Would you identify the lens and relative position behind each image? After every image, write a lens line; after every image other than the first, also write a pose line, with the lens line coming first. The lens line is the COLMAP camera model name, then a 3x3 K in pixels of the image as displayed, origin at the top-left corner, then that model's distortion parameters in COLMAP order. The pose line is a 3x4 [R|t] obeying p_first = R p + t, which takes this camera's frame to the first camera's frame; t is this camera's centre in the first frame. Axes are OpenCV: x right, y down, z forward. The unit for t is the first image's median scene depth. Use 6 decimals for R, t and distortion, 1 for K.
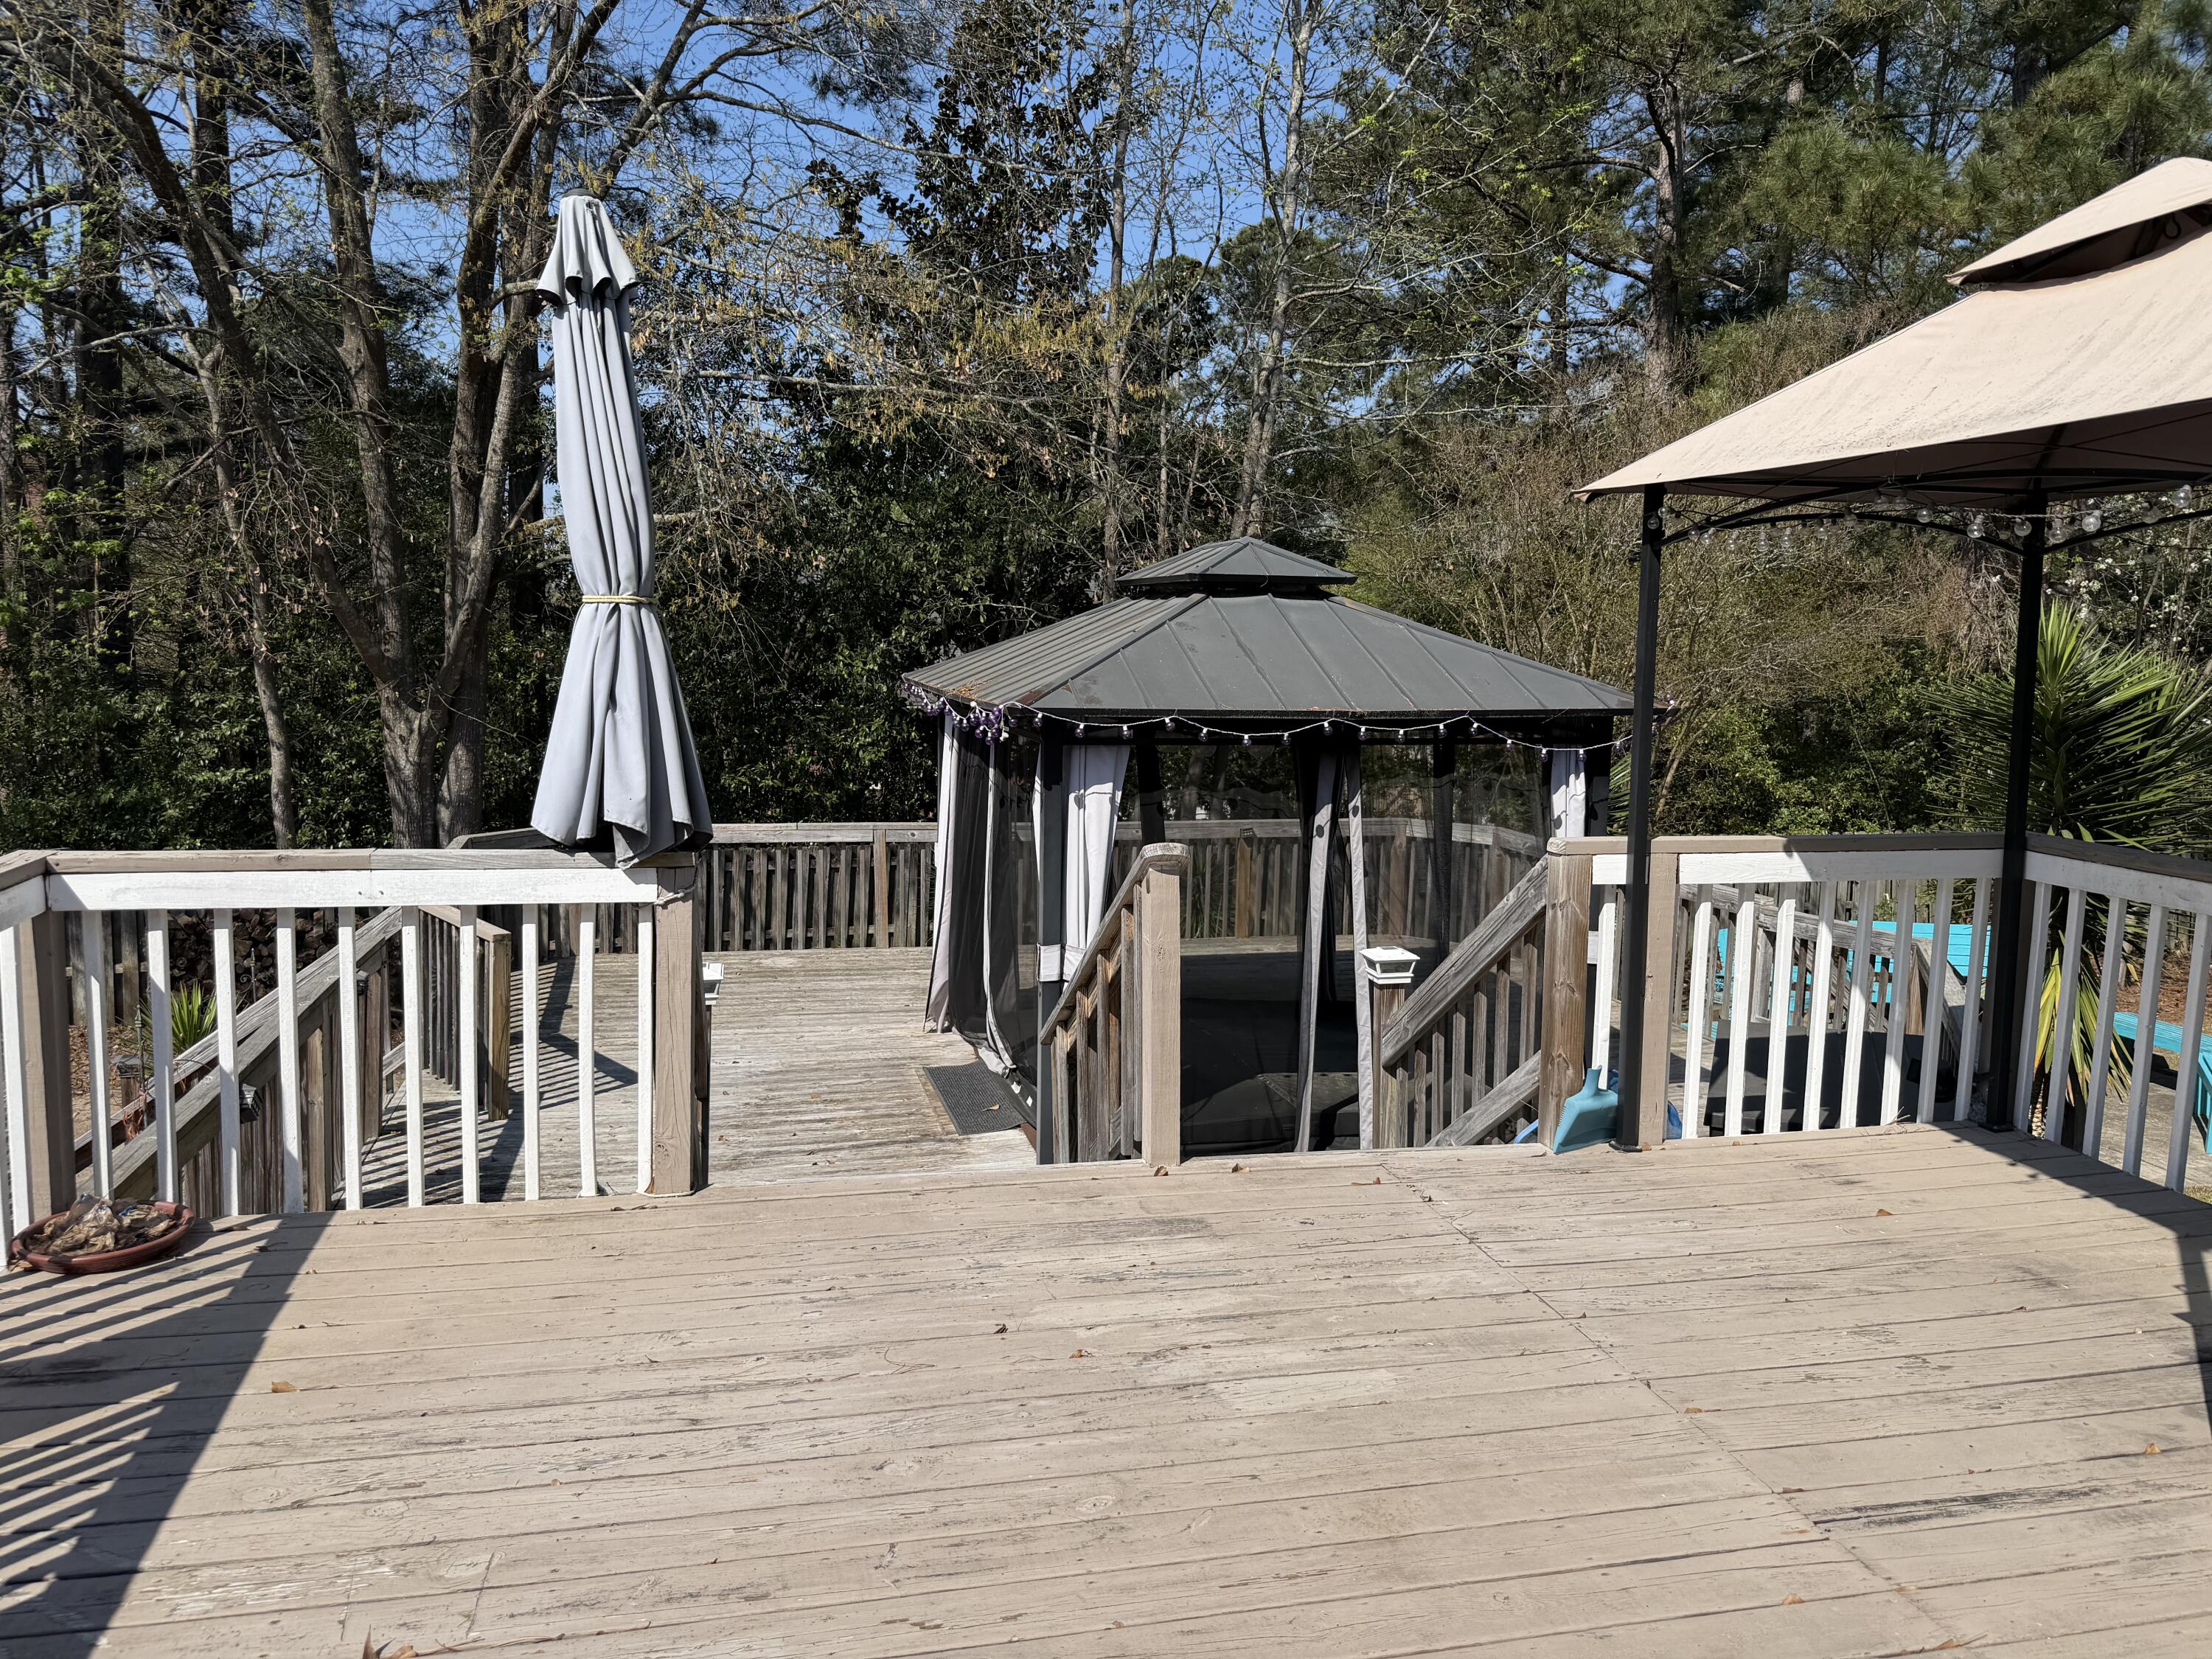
lens RADIAL K [[1541.4, 0, 1129.3], [0, 1541.4, 843.8], [0, 0, 1]] dist [0.080792, -0.112289]
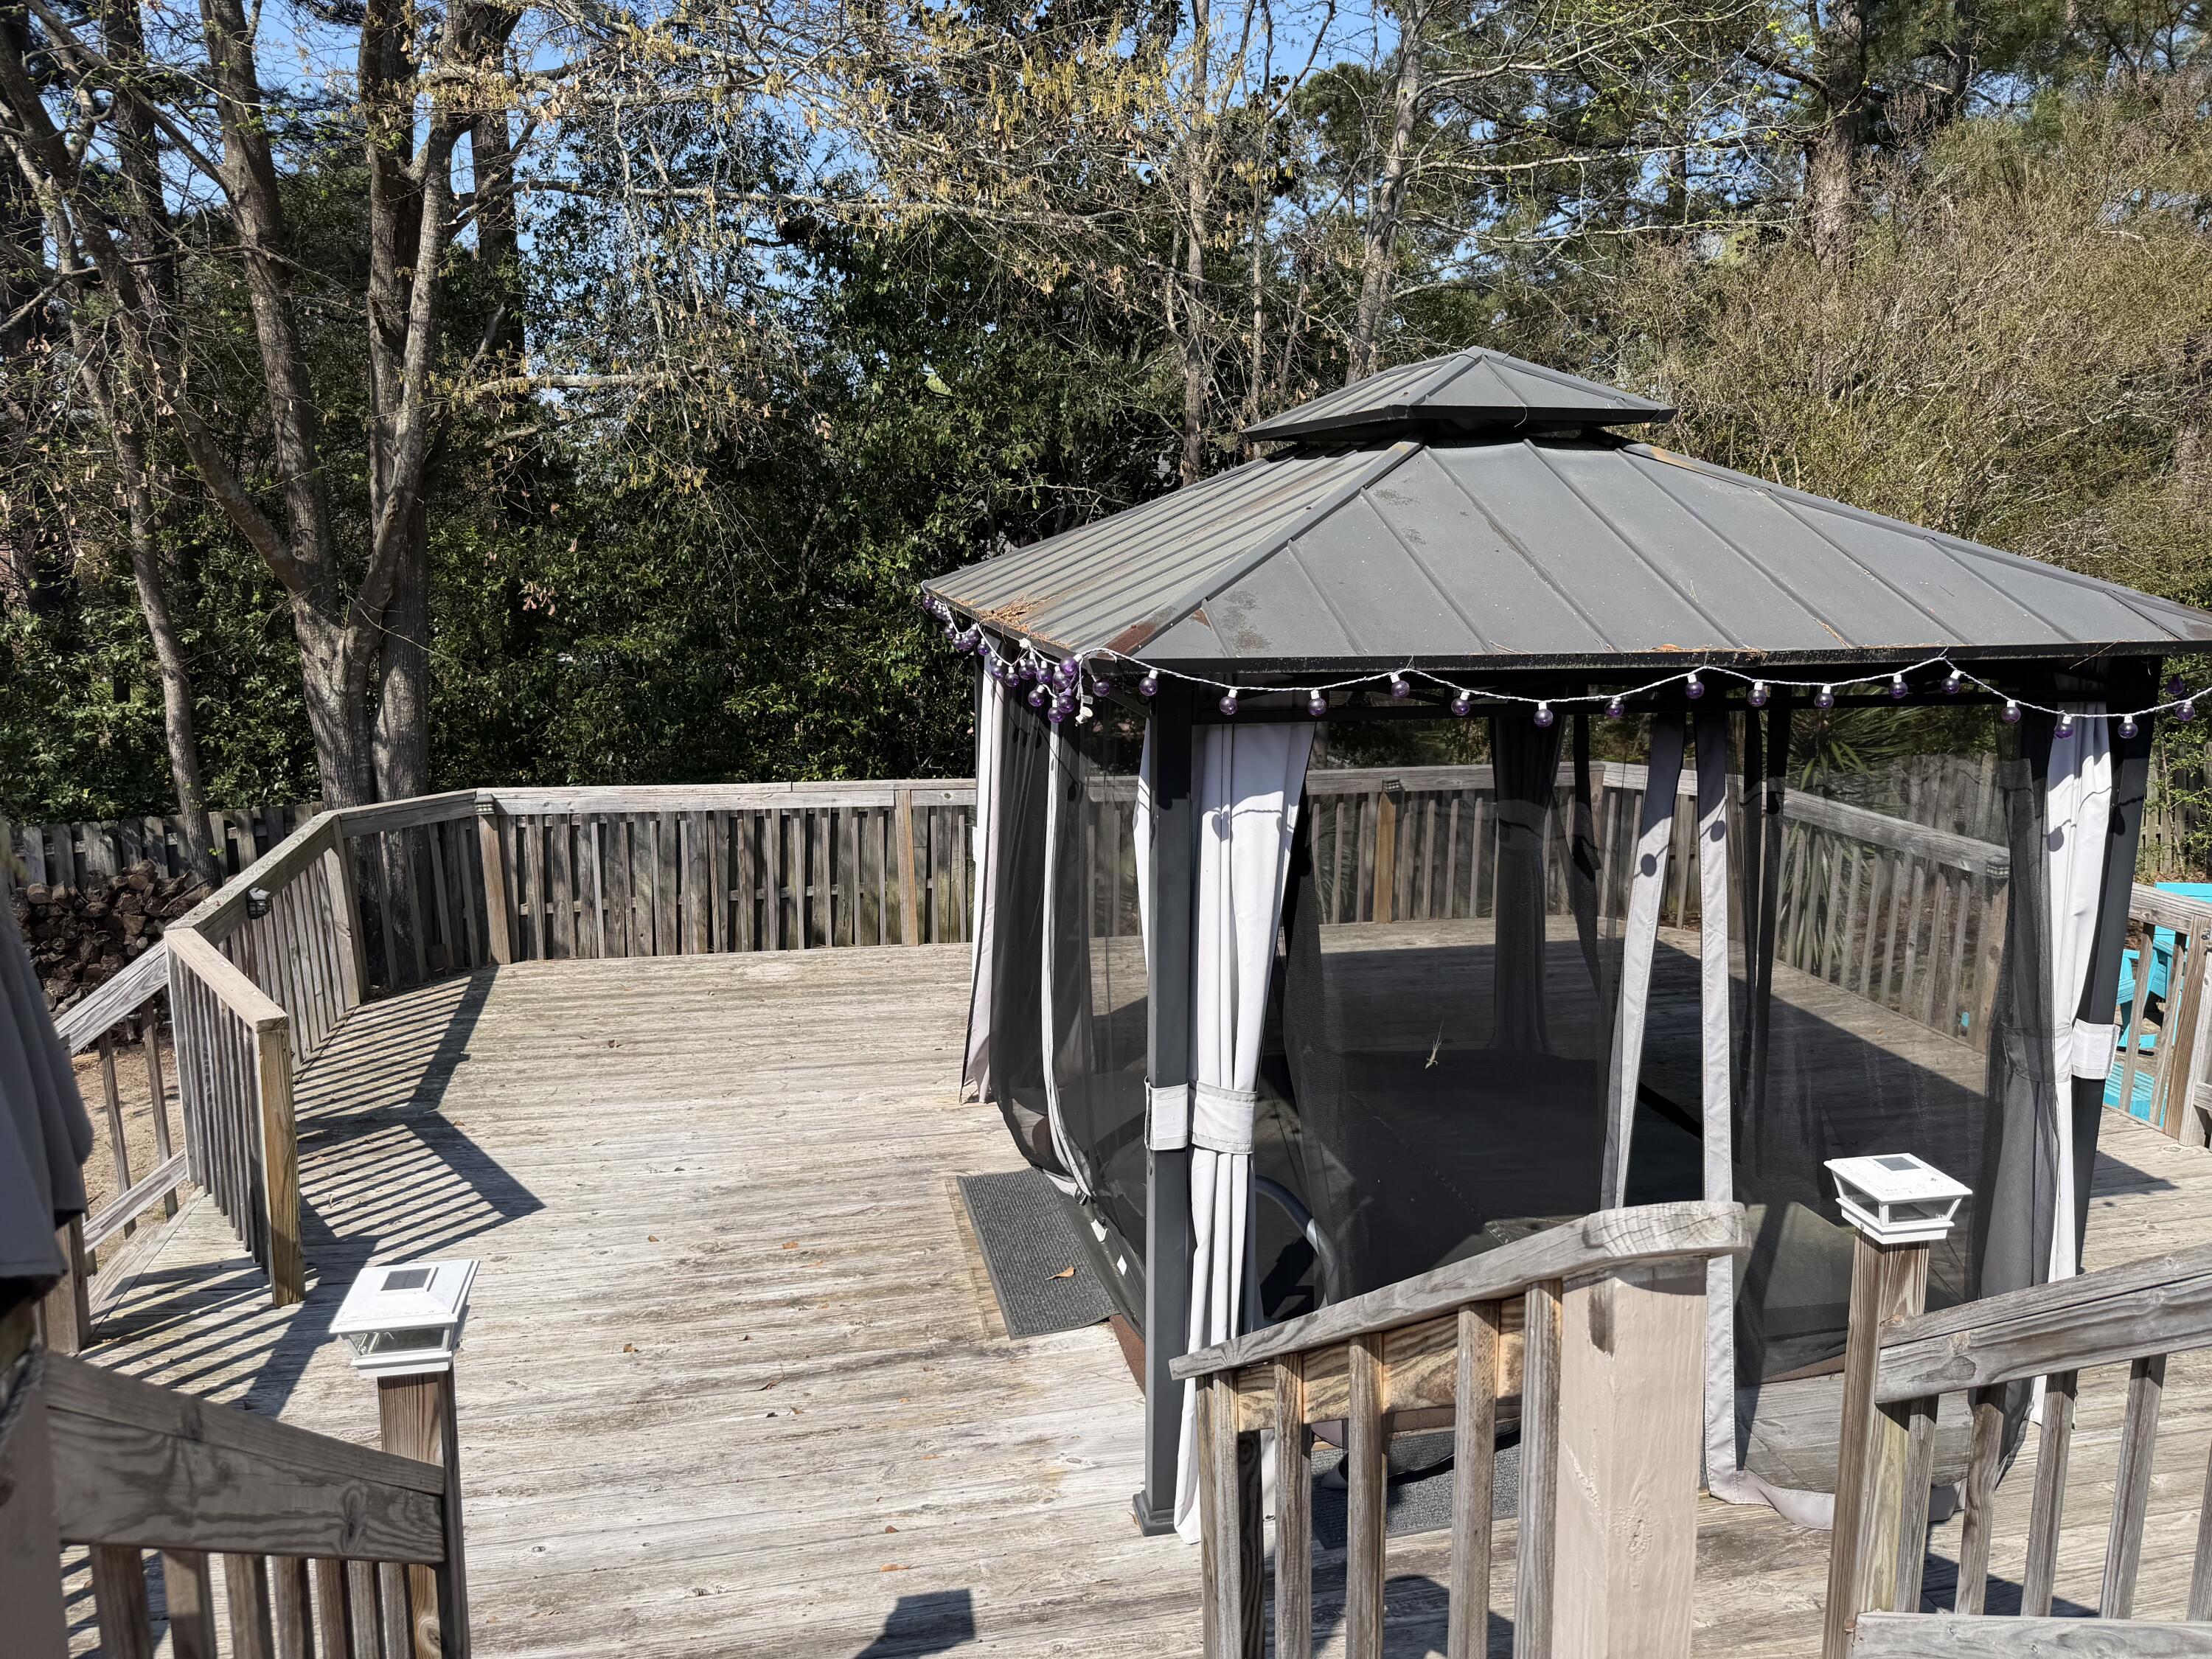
lens RADIAL K [[1504.2, 0, 1142.7], [0, 1504.2, 833.4], [0, 0, 1]] dist [0.047300, -0.057459]
pose [[0.999639, -0.006757, -0.026004, -0.027025], [0.008476, 0.997745, 0.066575, -0.035109], [0.025496, -0.066771, 0.997443, 0.276171]]
